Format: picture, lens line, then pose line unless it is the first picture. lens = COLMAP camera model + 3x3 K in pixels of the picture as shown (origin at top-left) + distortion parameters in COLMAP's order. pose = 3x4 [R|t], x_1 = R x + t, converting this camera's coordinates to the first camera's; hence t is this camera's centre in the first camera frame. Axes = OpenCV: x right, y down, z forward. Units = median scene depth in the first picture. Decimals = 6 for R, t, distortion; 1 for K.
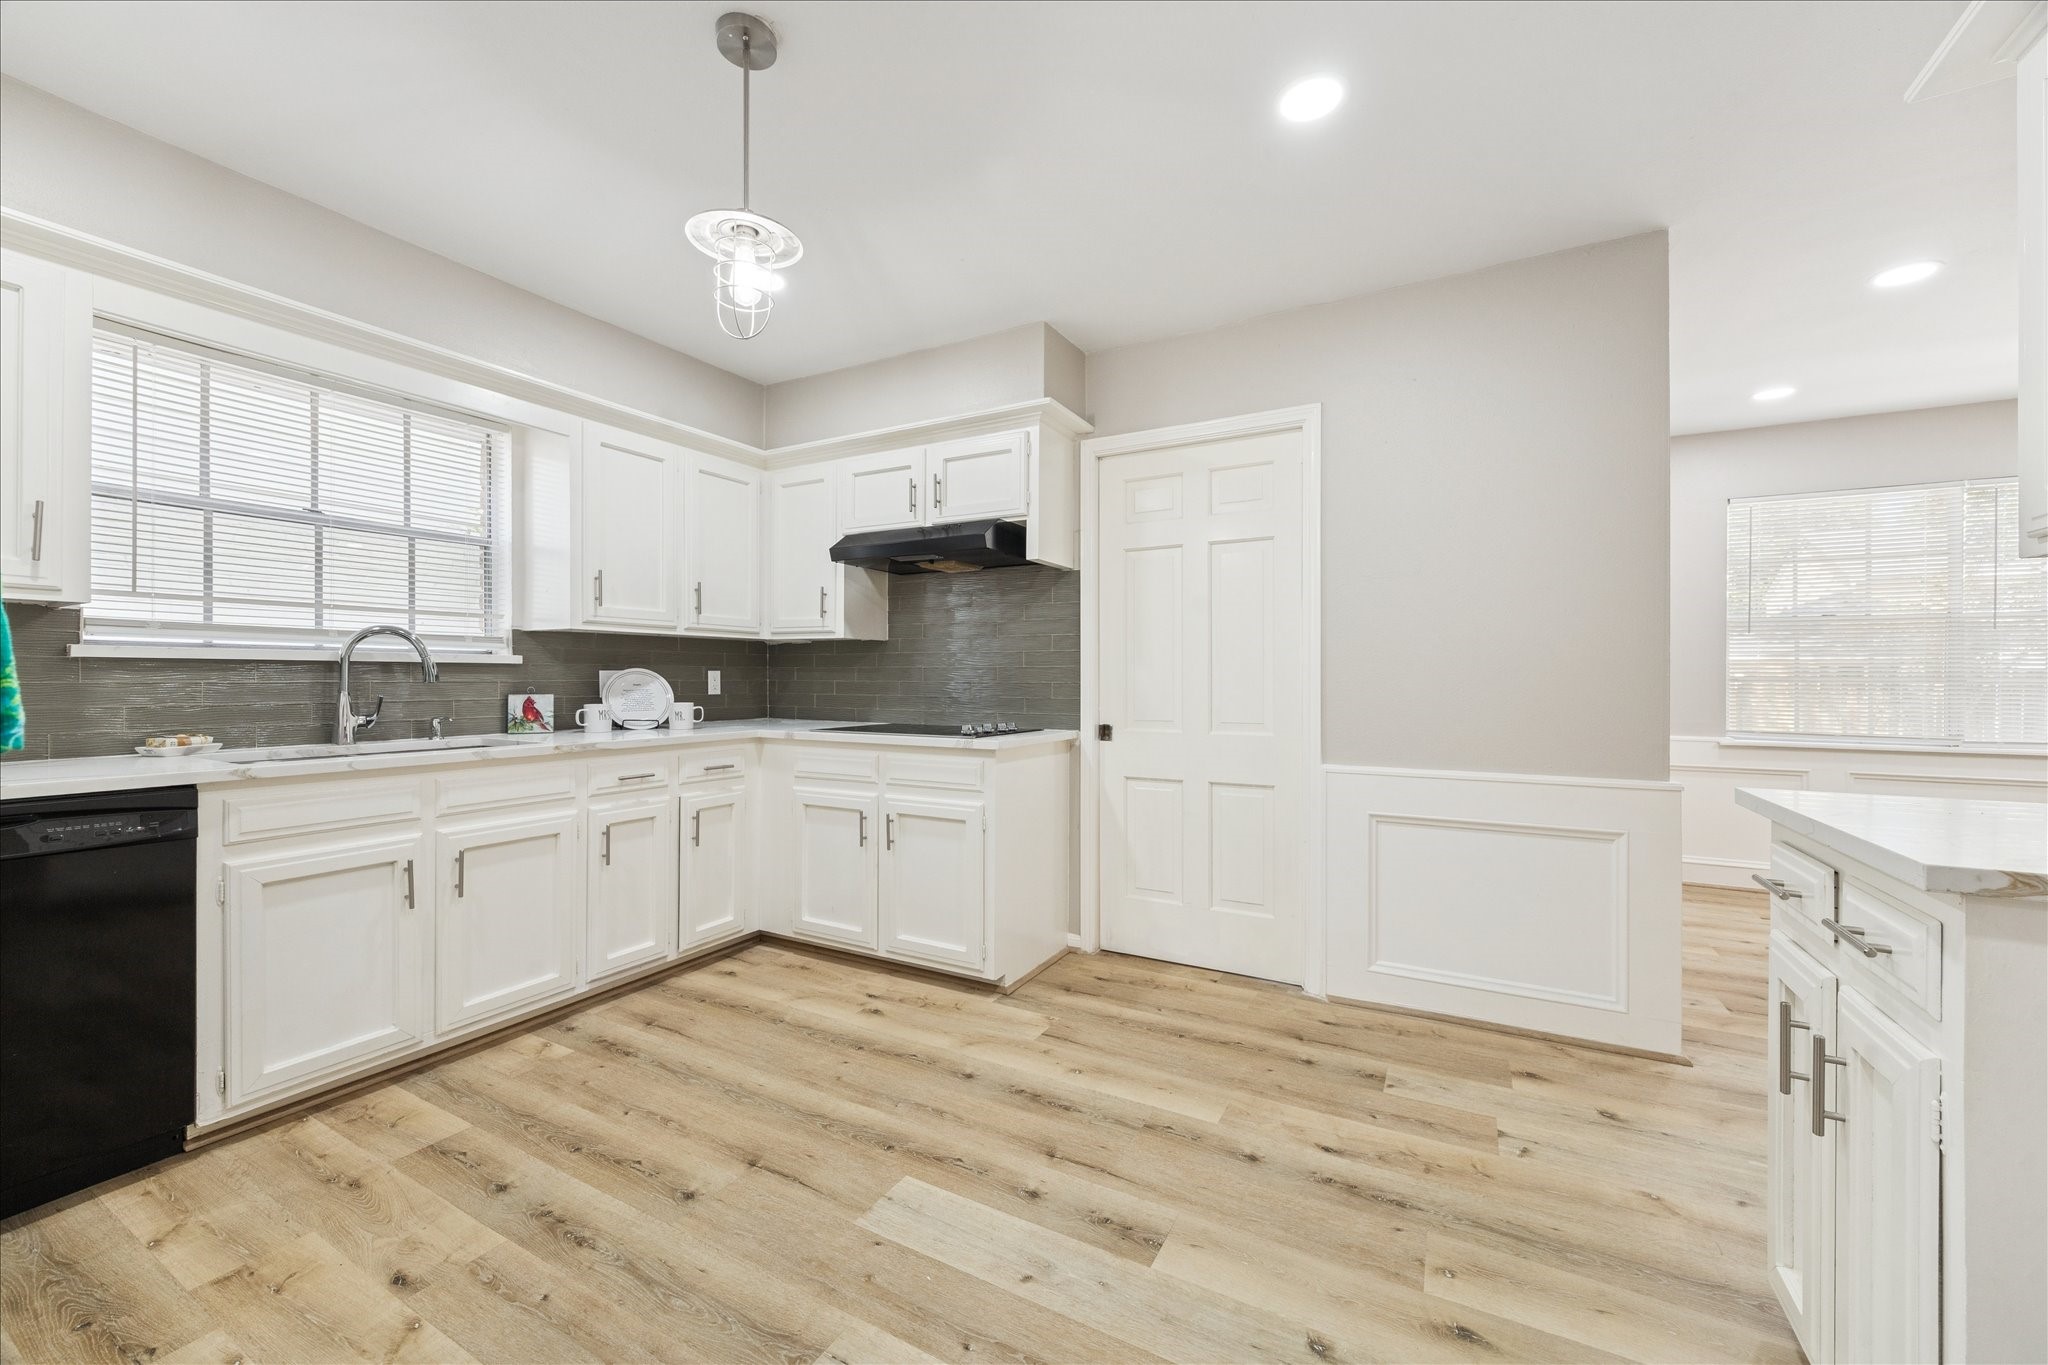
lens RADIAL K [[784.9, 0, 1024.0], [0, 784.9, 682.5], [0, 0, 1]] dist [-0.002073, 0.000029]
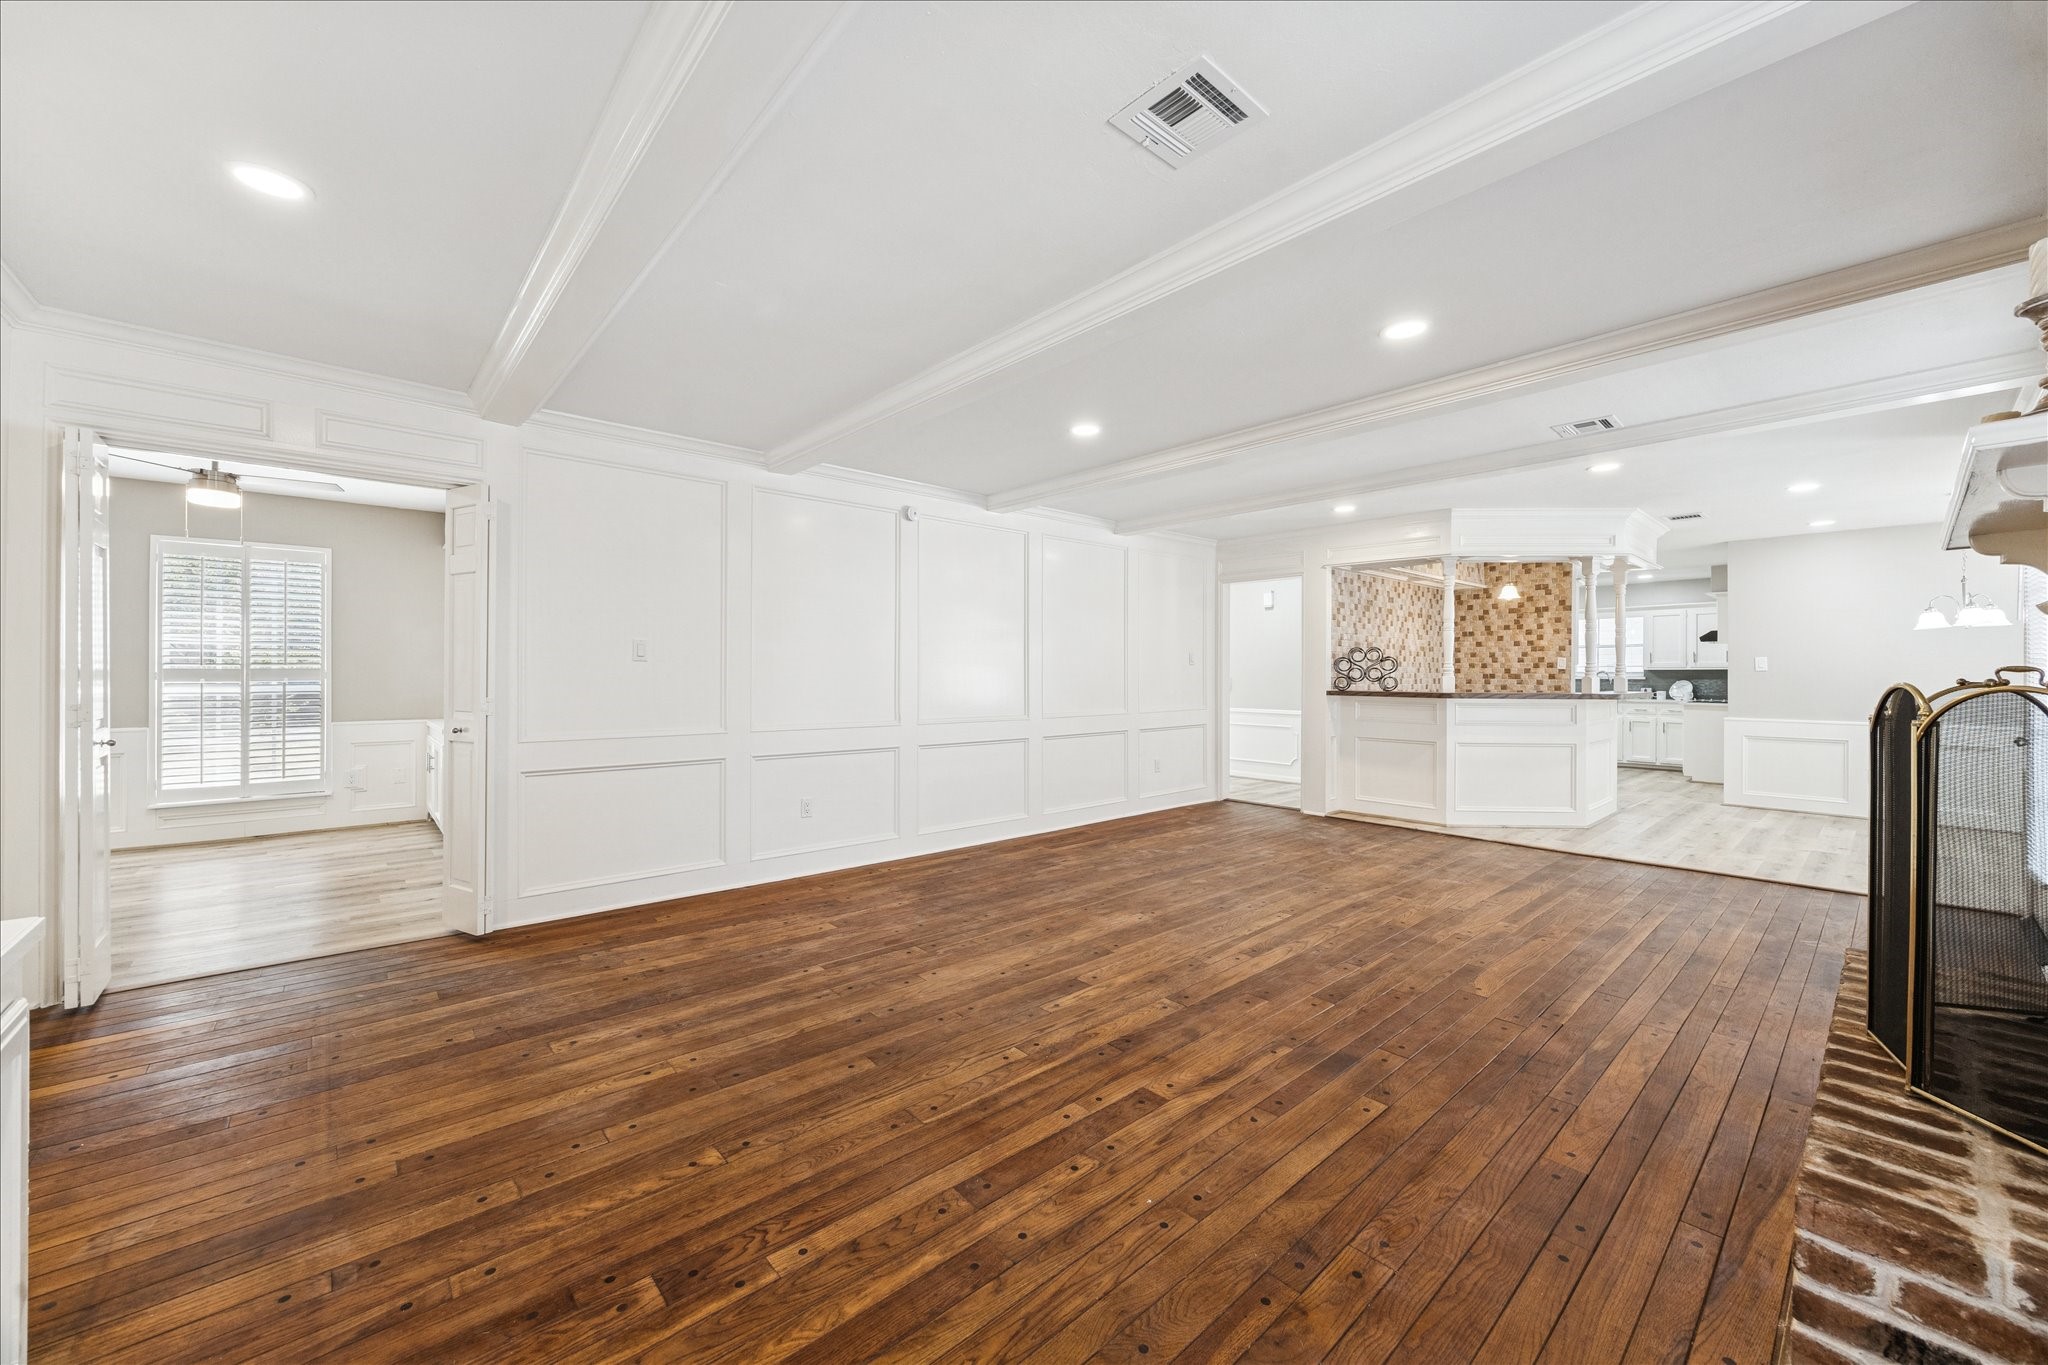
lens RADIAL K [[776.7, 0, 1022.9], [0, 776.7, 693.4], [0, 0, 1]] dist [-0.001018, -0.000063]
pose [[-0.331348, 0.016175, -0.943370, 4.601869], [-0.006759, 0.999787, 0.019516, -0.012547], [0.943484, 0.012843, -0.331168, -0.626448]]
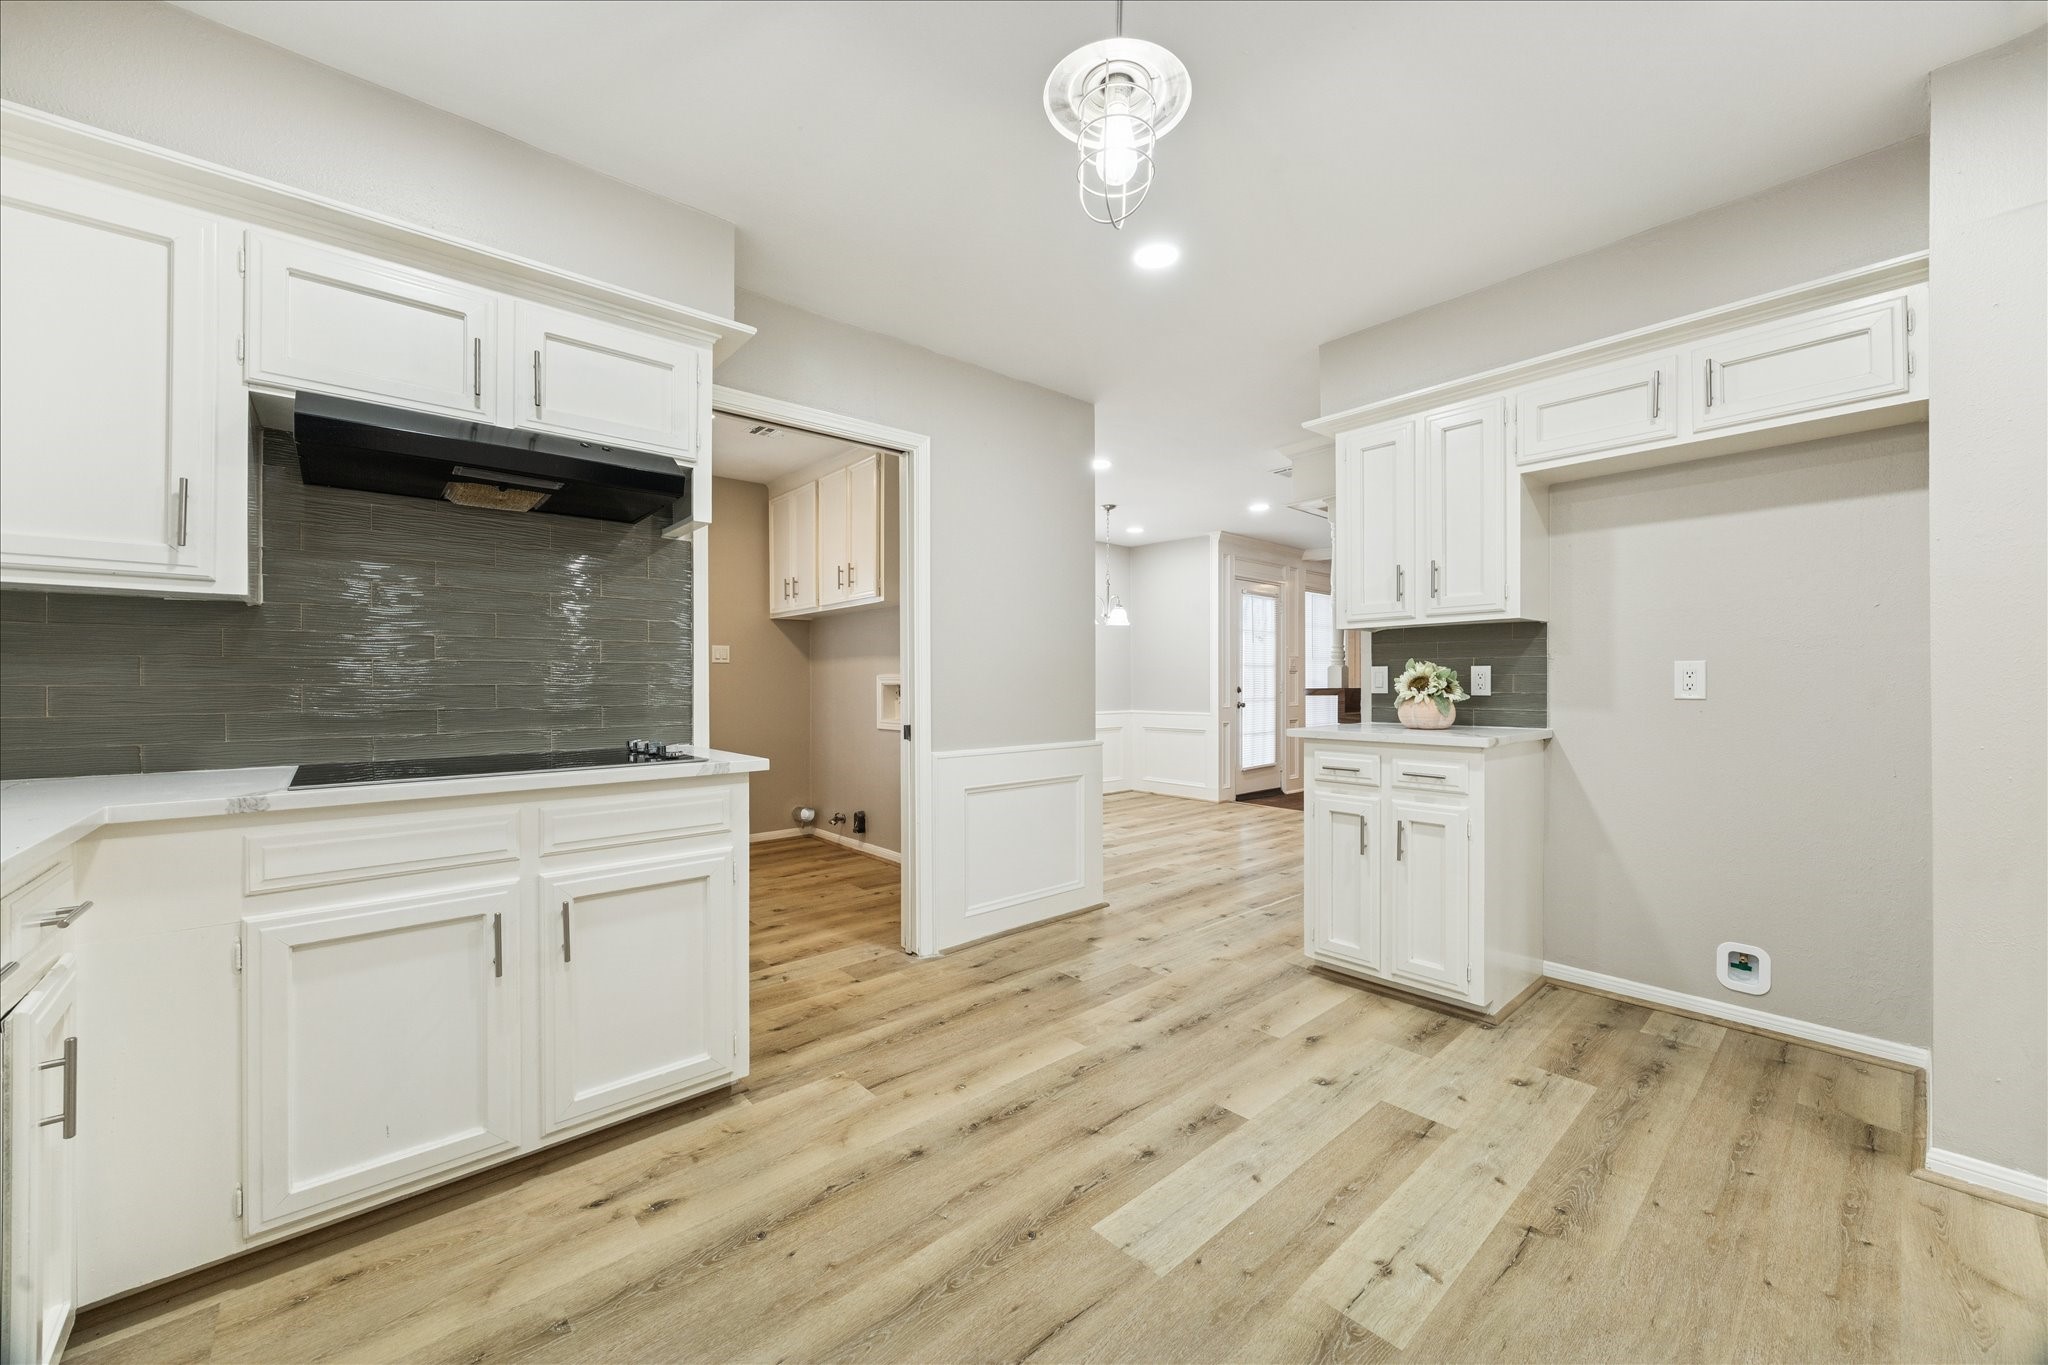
lens RADIAL K [[776.0, 0, 1024.0], [0, 776.0, 682.5], [0, 0, 1]] dist [-0.000024, 0.000296]
pose [[0.340866, -0.006072, 0.940092, -0.762711], [0.008967, 0.999955, 0.003207, -0.000308], [-0.940069, 0.007336, 0.340905, 0.577308]]
